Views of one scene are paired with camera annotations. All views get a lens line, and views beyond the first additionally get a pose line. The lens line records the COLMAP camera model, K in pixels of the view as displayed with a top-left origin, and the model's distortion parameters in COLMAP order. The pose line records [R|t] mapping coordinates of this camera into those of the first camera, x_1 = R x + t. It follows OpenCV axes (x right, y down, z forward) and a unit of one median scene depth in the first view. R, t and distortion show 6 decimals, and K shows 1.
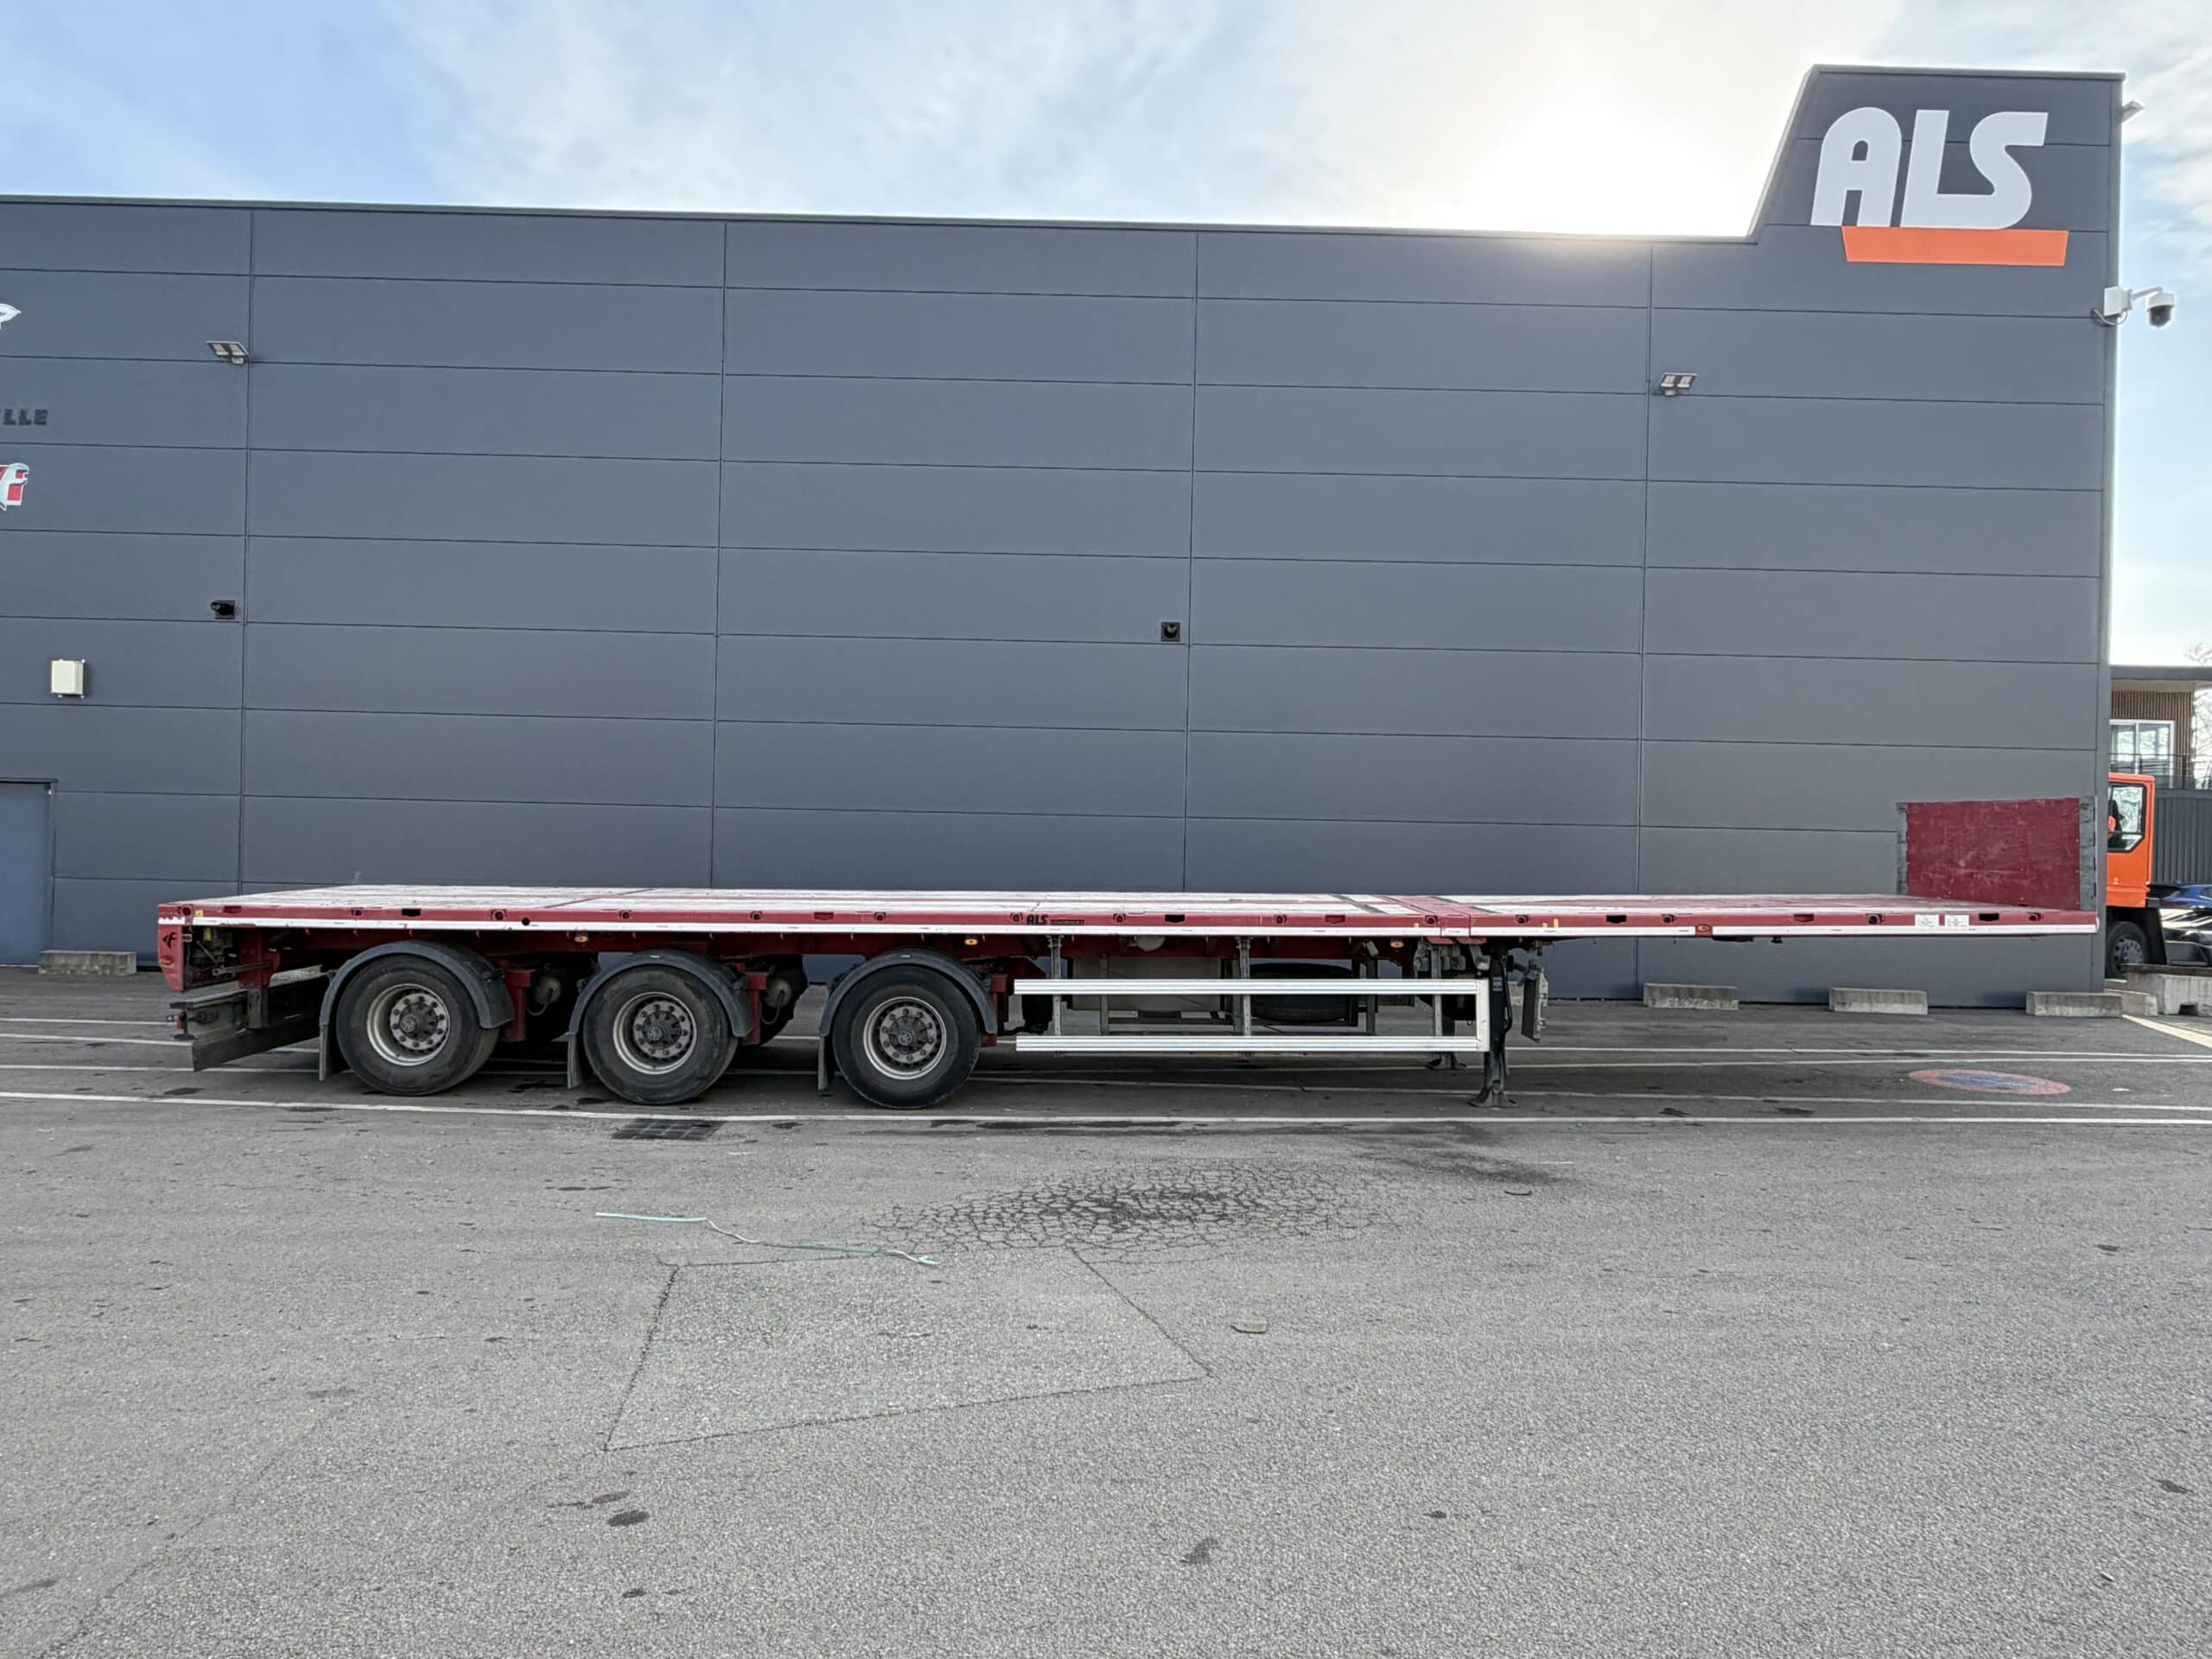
lens RADIAL K [[1389.0, 0, 1114.6], [0, 1389.0, 831.8], [0, 0, 1]] dist [-0.001580, 0.000743]
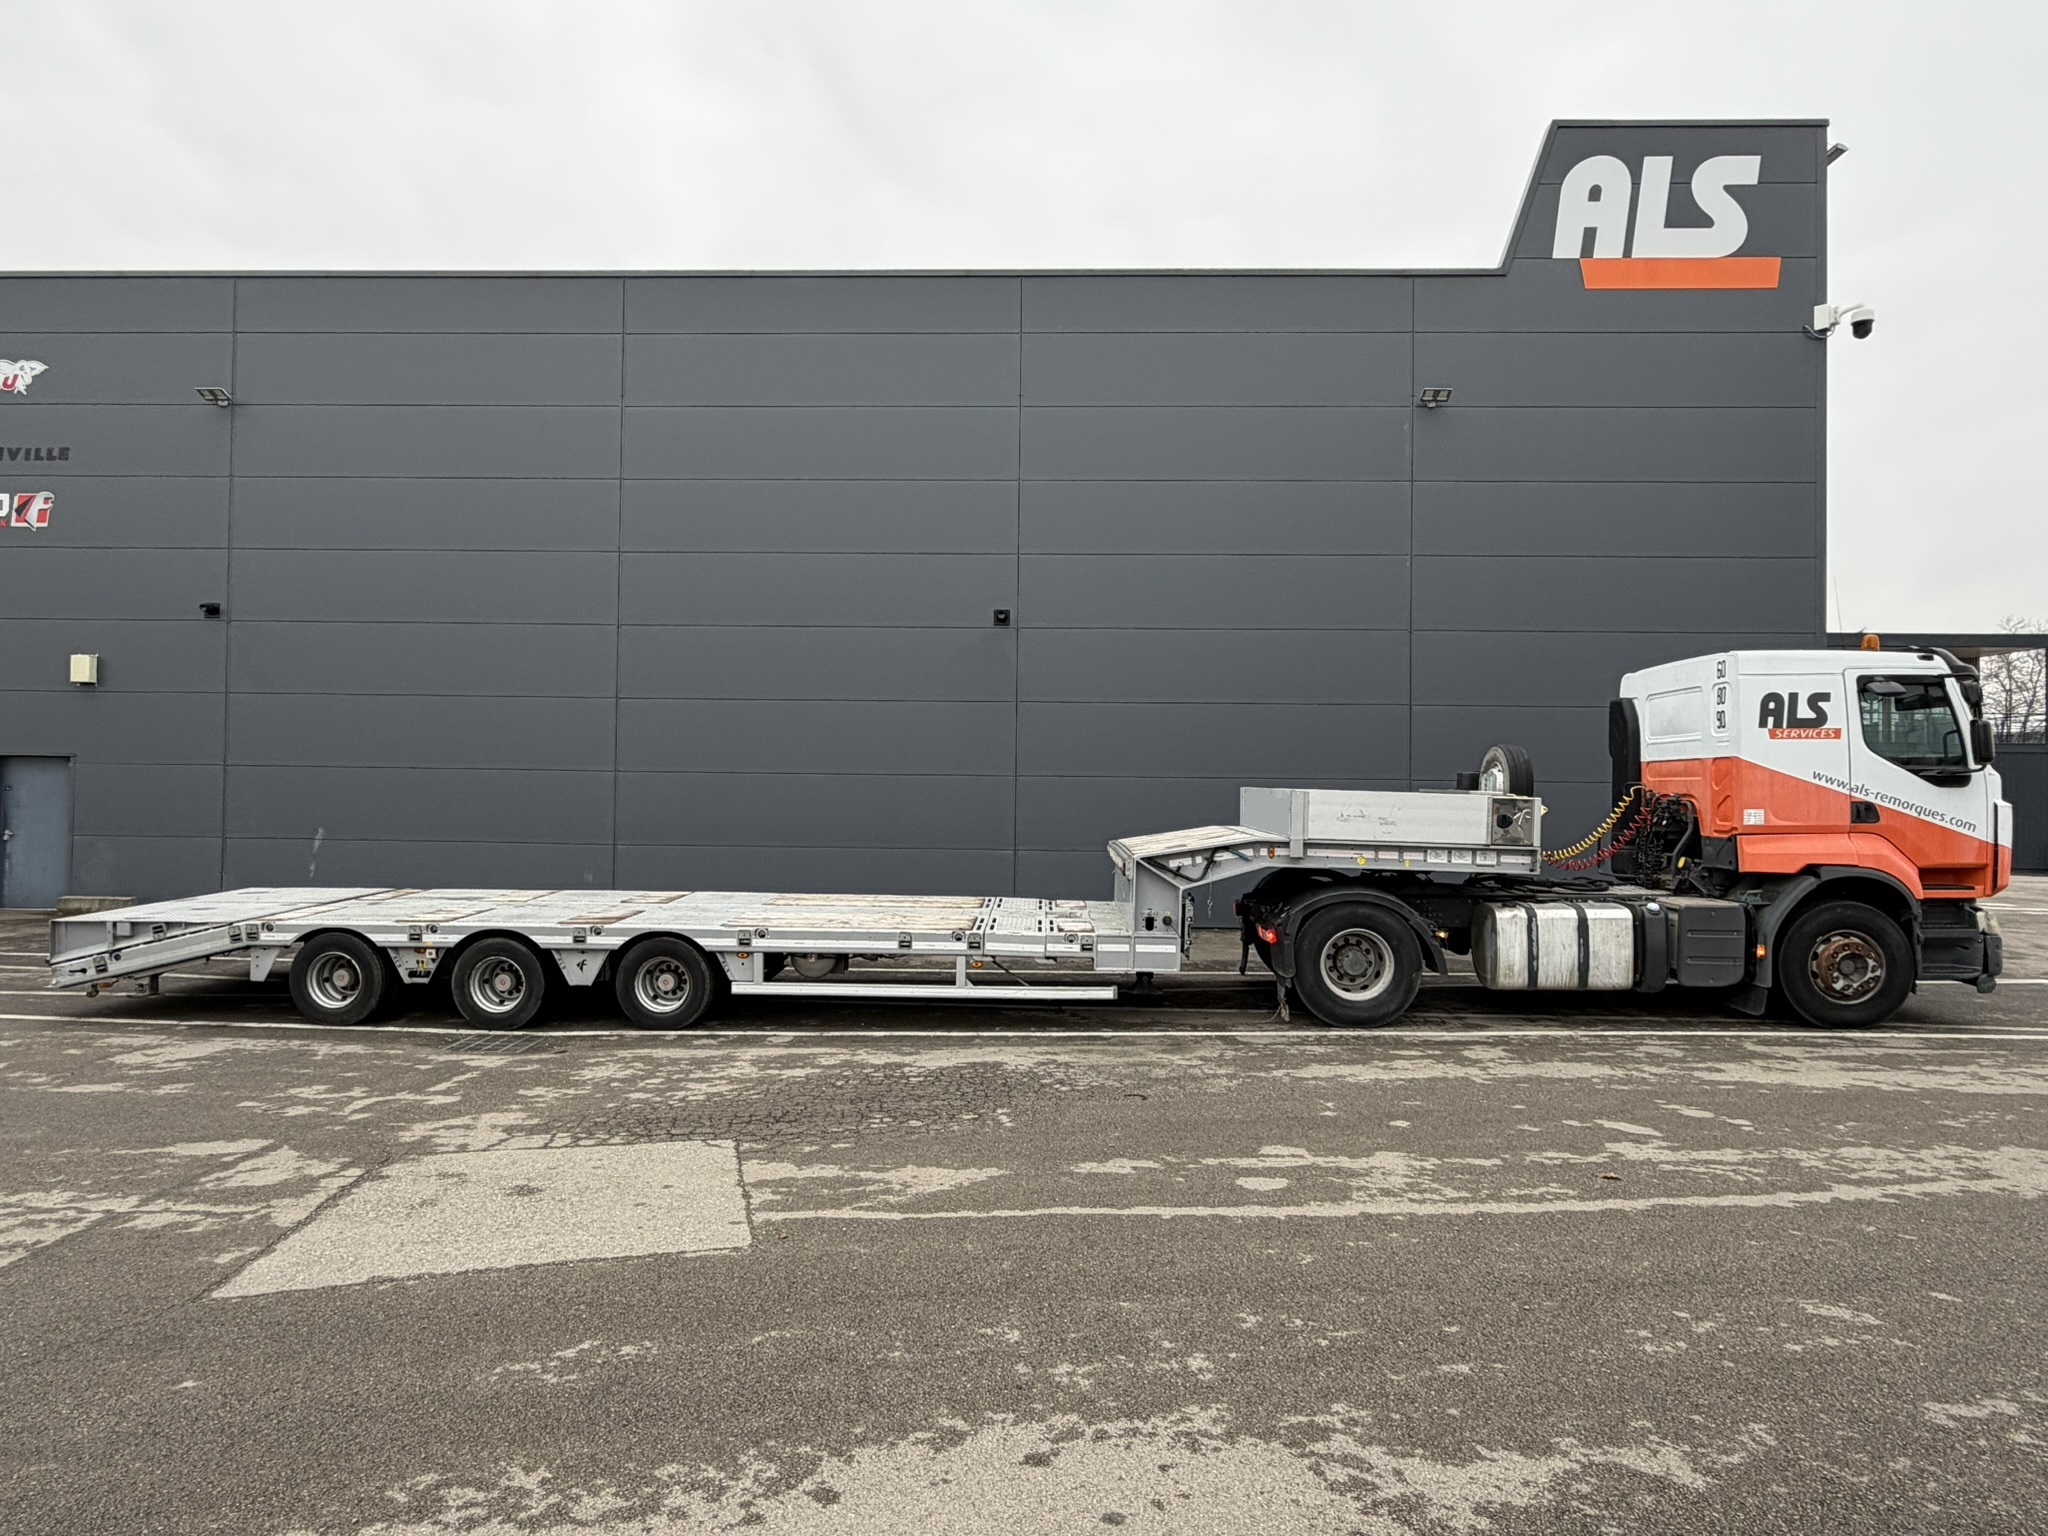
lens RADIAL K [[1199.8, 0, 1025.0], [0, 1199.8, 769.6], [0, 0, 1]] dist [0.006164, -0.006956]
pose [[0.999286, -0.009876, -0.036457, 0.096628], [0.009261, 0.999813, -0.017001, 0.001263], [0.036618, 0.016651, 0.999191, -0.007269]]
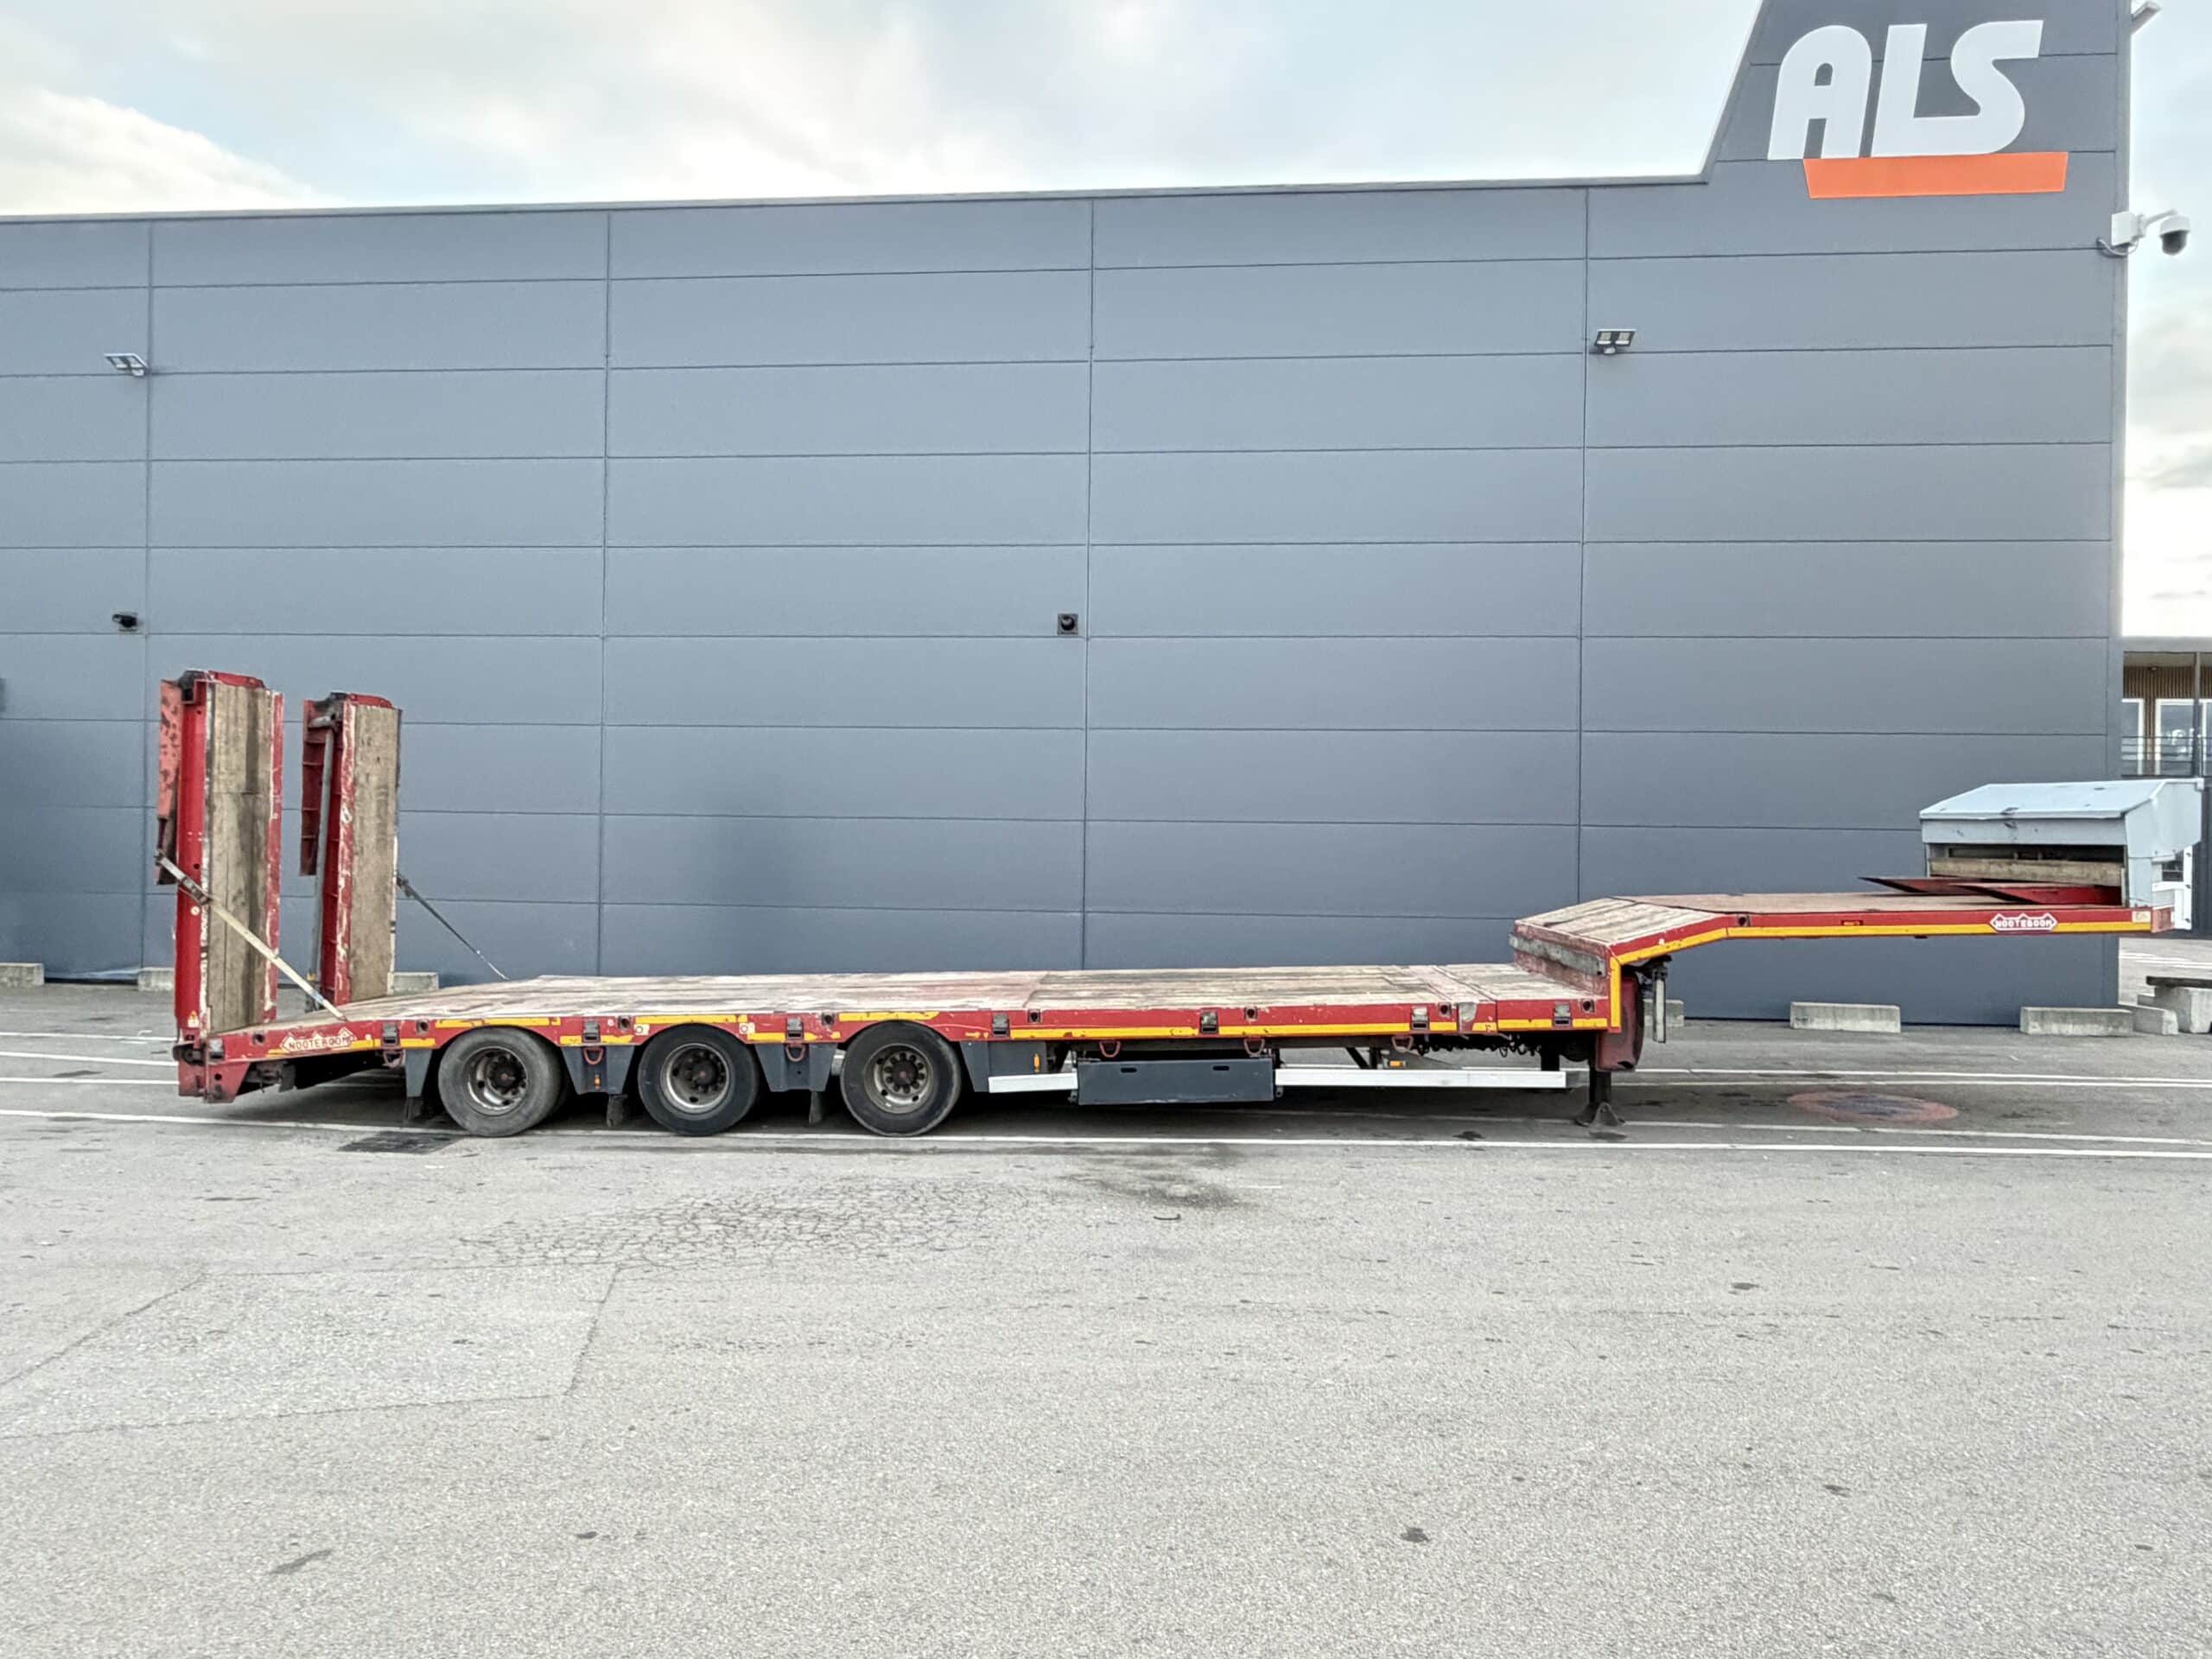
lens RADIAL K [[1478.0, 0, 1095.2], [0, 1478.0, 840.3], [0, 0, 1]] dist [0.000415, -0.000734]
pose [[0.995871, -0.007979, -0.090424, 0.150637], [0.008240, 0.999963, 0.002518, 0.000714], [0.090401, -0.003252, 0.995900, -0.000470]]
